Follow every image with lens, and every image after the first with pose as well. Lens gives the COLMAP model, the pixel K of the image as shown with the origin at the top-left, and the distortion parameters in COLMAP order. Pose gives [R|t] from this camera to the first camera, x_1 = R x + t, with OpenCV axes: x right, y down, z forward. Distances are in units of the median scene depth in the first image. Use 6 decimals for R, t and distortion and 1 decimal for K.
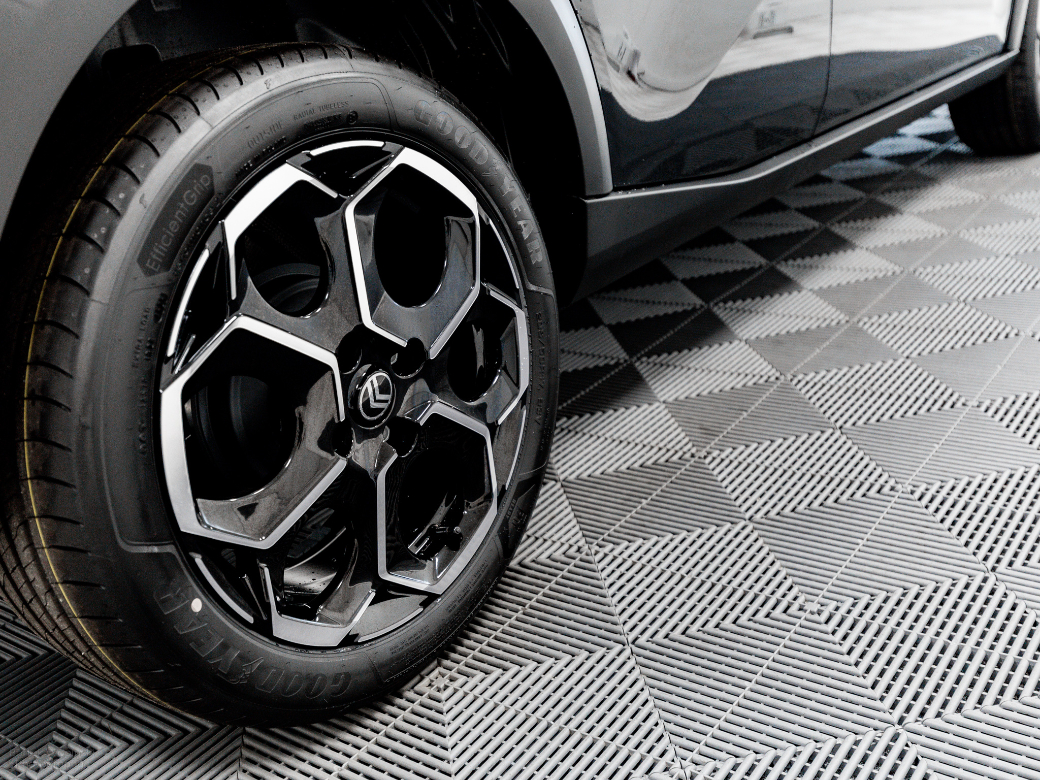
lens RADIAL K [[1128.3, 0, 520.0], [0, 1128.3, 390.0], [0, 0, 1]] dist [0.015783, -0.000468]
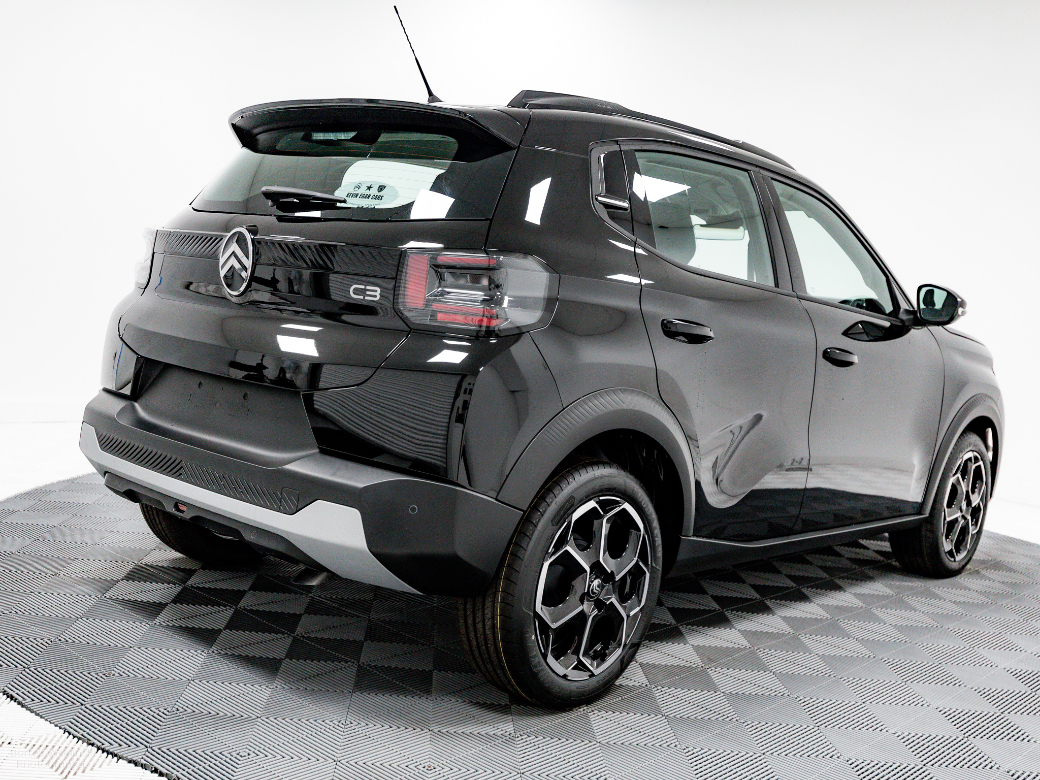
lens RADIAL K [[1128.3, 0, 520.0], [0, 1128.3, 390.0], [0, 0, 1]] dist [0.015783, -0.000468]
pose [[0.971373, 0.229521, -0.061277, -0.220781], [-0.237493, 0.932098, -0.273477, 0.310513], [-0.005653, 0.280201, 0.959925, -1.549134]]
